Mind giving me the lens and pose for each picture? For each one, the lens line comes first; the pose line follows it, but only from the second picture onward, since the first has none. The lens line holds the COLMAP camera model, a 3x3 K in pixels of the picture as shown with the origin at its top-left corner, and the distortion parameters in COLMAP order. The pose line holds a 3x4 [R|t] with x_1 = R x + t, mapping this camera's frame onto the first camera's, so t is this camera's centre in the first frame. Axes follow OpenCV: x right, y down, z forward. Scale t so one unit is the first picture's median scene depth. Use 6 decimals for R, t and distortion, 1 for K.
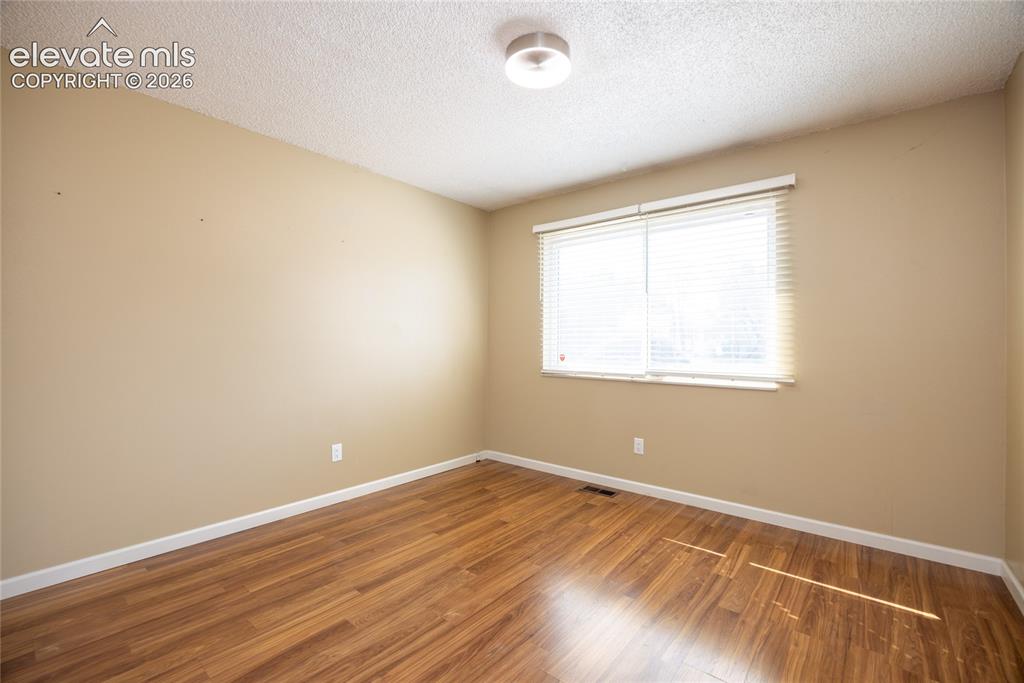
lens RADIAL K [[451.7, 0, 505.7], [0, 451.7, 341.5], [0, 0, 1]] dist [-0.014402, -0.000197]
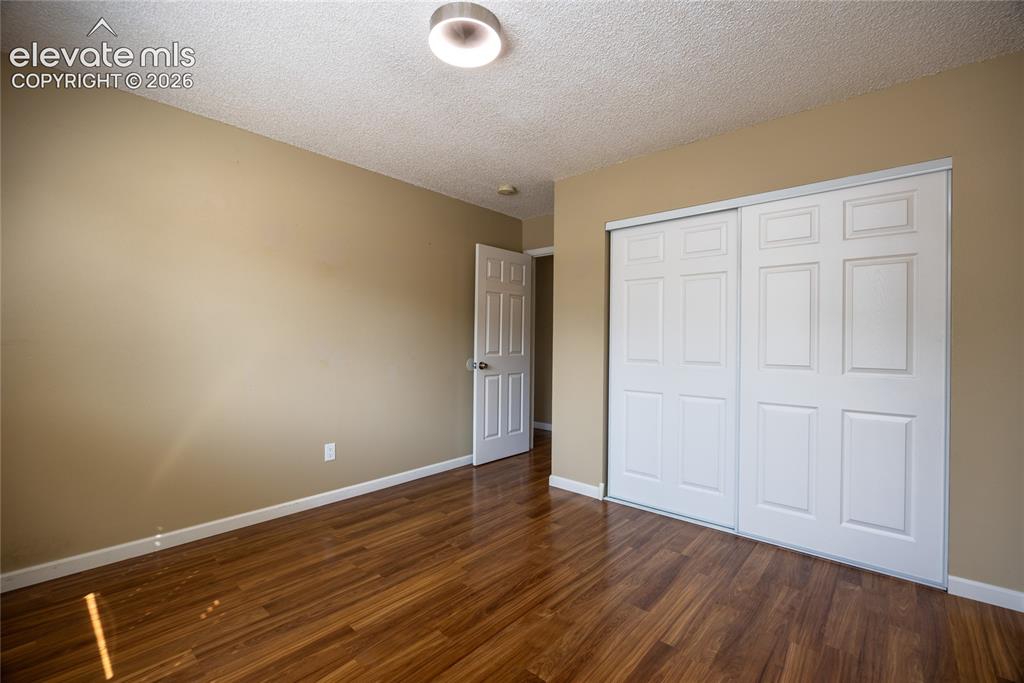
lens RADIAL K [[451.7, 0, 505.7], [0, 451.7, 341.5], [0, 0, 1]] dist [-0.014402, -0.000197]
pose [[-0.999422, -0.012255, 0.031722, -0.053673], [-0.012131, 0.999918, 0.004081, -0.003623], [-0.031769, 0.003694, -0.999488, 1.994287]]
